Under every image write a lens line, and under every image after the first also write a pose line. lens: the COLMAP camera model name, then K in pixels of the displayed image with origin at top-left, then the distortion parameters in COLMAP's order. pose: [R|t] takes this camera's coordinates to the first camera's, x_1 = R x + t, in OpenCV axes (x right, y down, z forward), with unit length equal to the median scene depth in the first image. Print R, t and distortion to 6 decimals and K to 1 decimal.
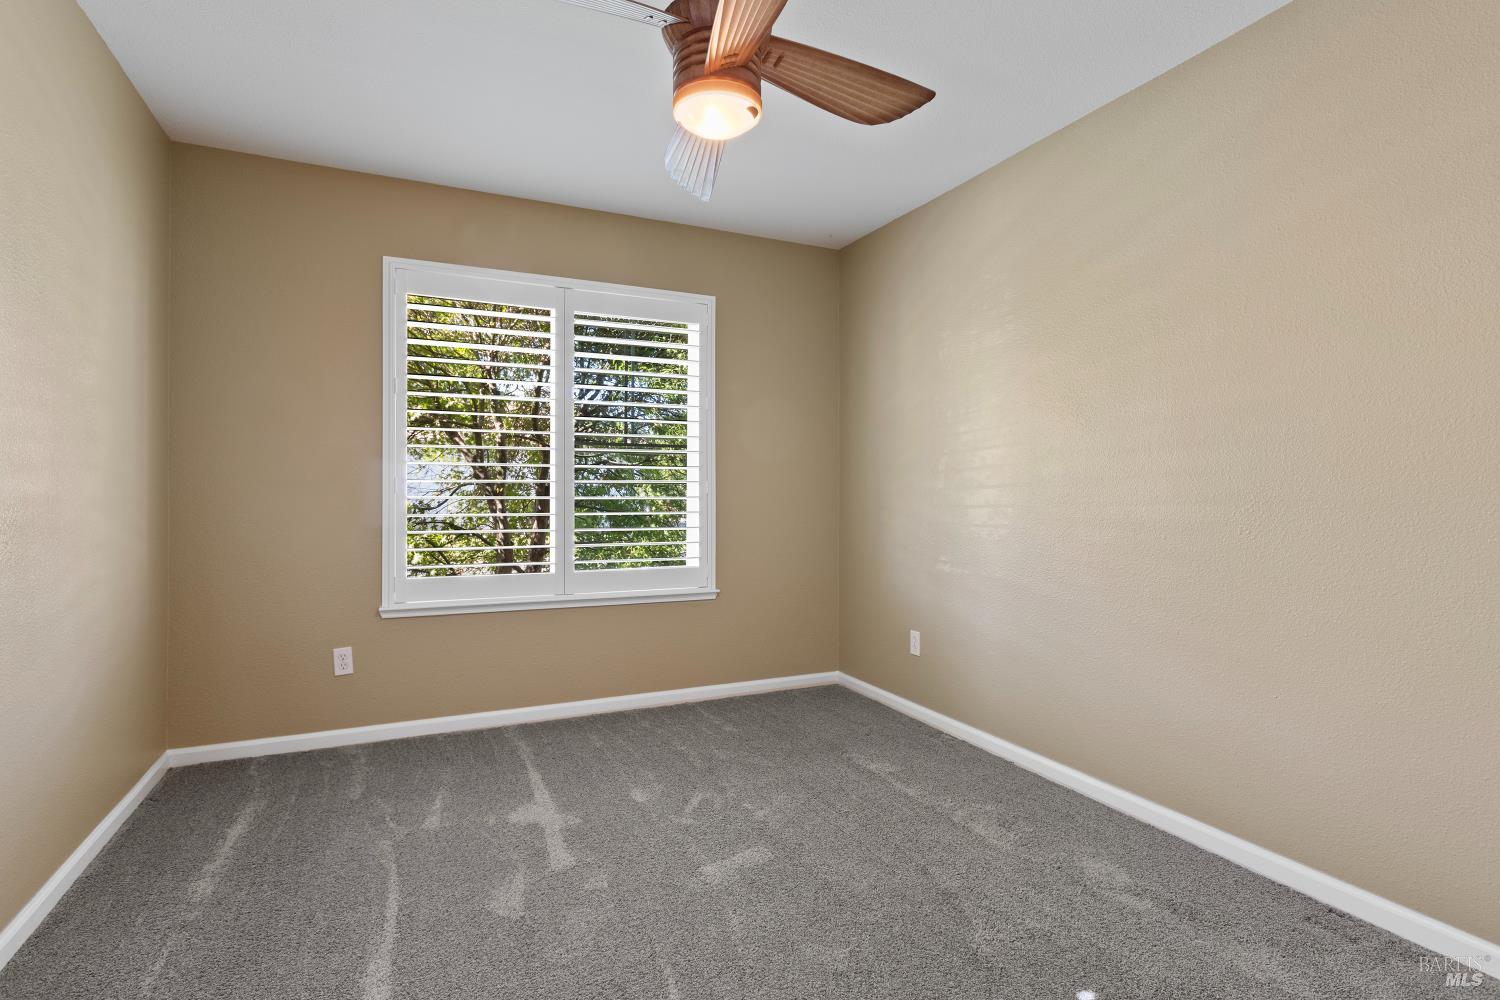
lens RADIAL K [[736.3, 0, 746.7], [0, 736.3, 499.2], [0, 0, 1]] dist [-0.000482, 0.000777]
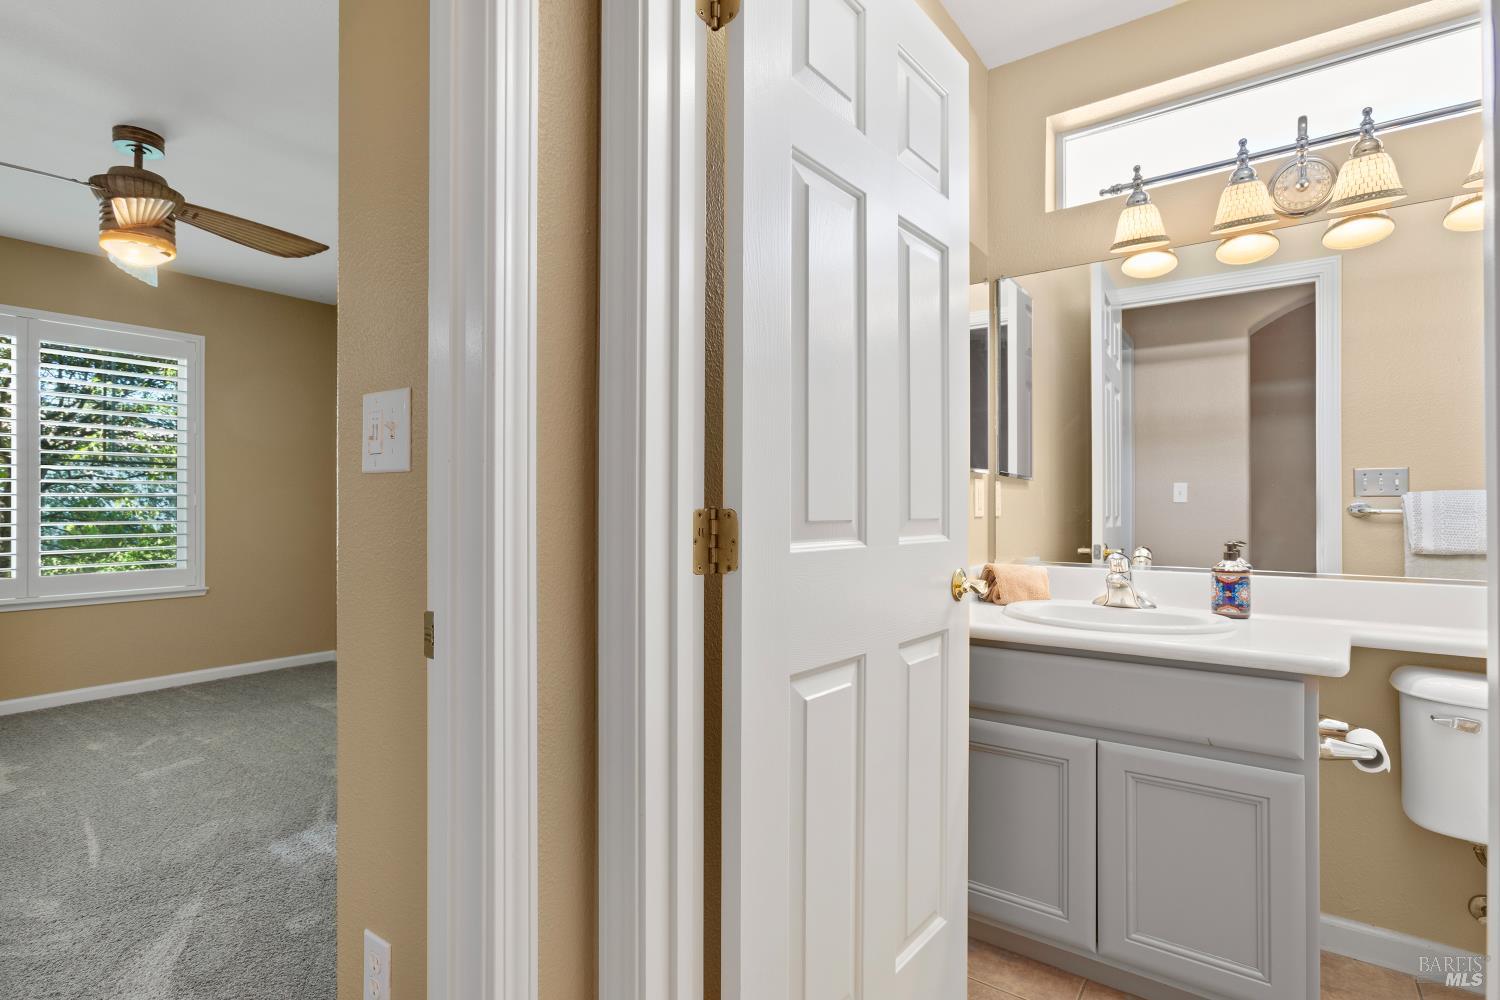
lens RADIAL K [[736.3, 0, 746.7], [0, 736.3, 499.2], [0, 0, 1]] dist [-0.000482, 0.000777]
pose [[0.883821, -0.003403, 0.467812, 0.199698], [0.008272, 0.999931, -0.008354, 0.000667], [-0.467752, 0.011253, 0.883788, -0.506751]]
